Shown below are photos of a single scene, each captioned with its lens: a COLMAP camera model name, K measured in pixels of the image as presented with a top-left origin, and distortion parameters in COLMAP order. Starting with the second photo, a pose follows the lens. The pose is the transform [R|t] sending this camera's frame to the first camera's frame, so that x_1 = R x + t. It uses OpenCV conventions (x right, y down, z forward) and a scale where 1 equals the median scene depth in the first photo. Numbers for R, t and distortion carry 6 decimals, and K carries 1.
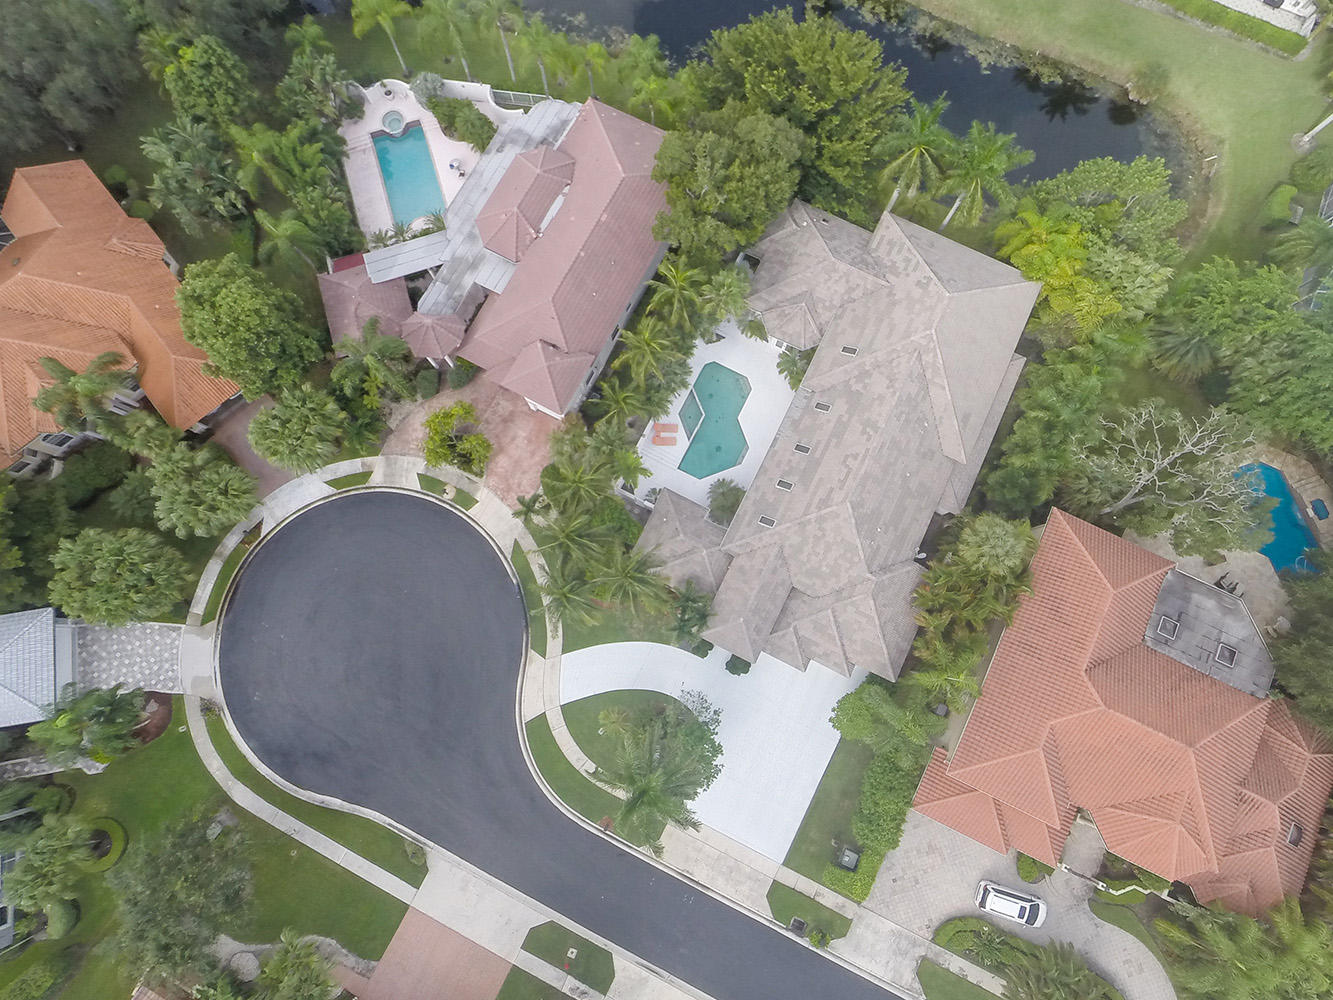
lens RADIAL K [[693.3, 0, 665.1], [0, 693.3, 495.5], [0, 0, 1]] dist [-0.009472, 0.000716]
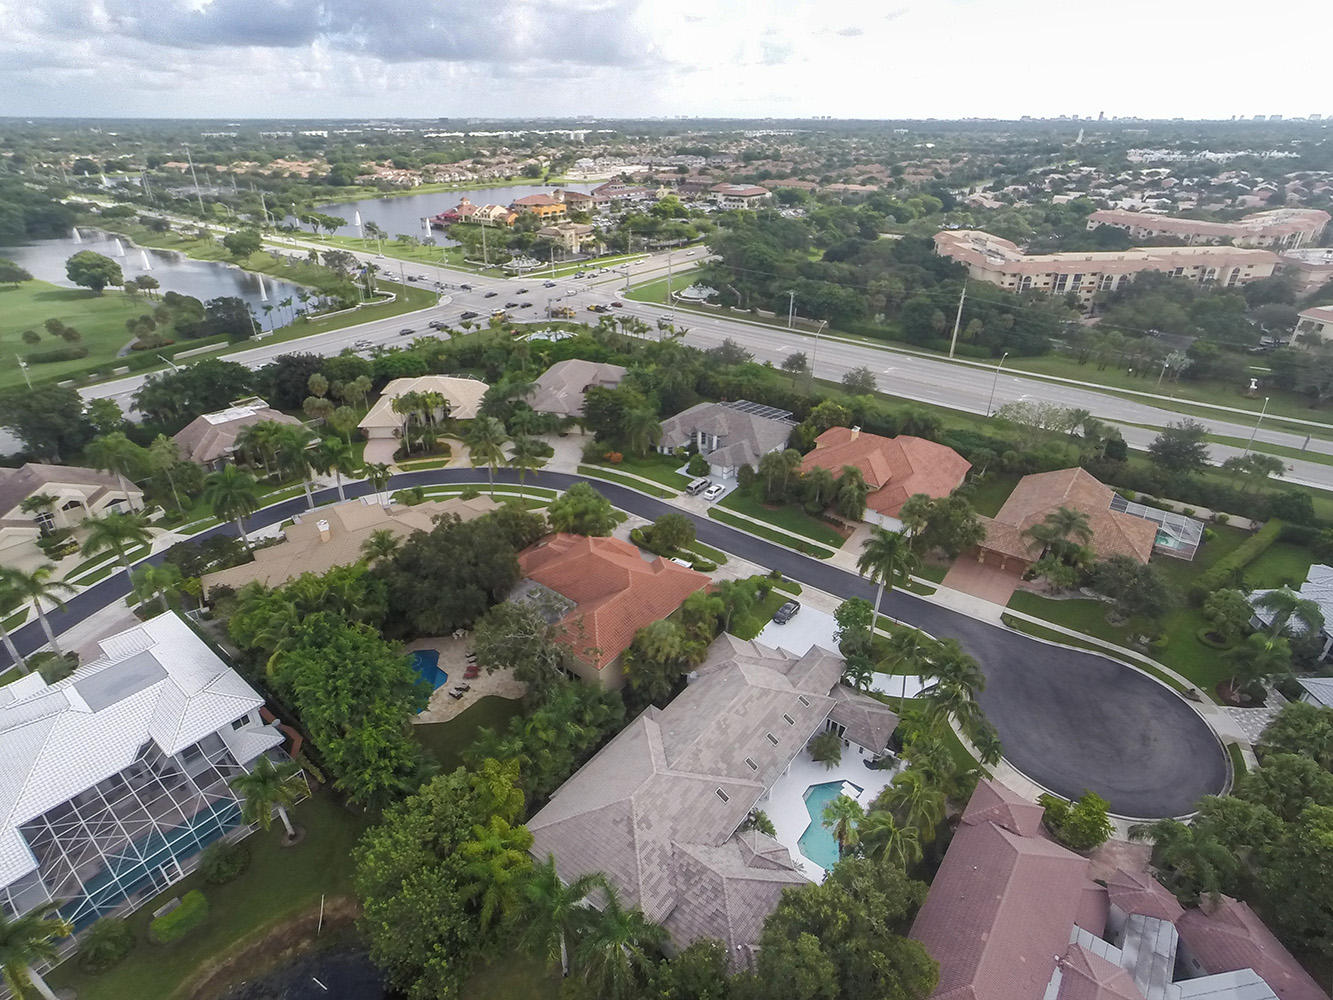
lens RADIAL K [[693.3, 0, 666.3], [0, 693.3, 496.6], [0, 0, 1]] dist [-0.009472, 0.000716]
pose [[-0.983001, -0.087799, 0.161248, 0.232947], [0.180401, -0.298588, 0.937177, -1.145664], [-0.034137, 0.950335, 0.309351, 0.163152]]
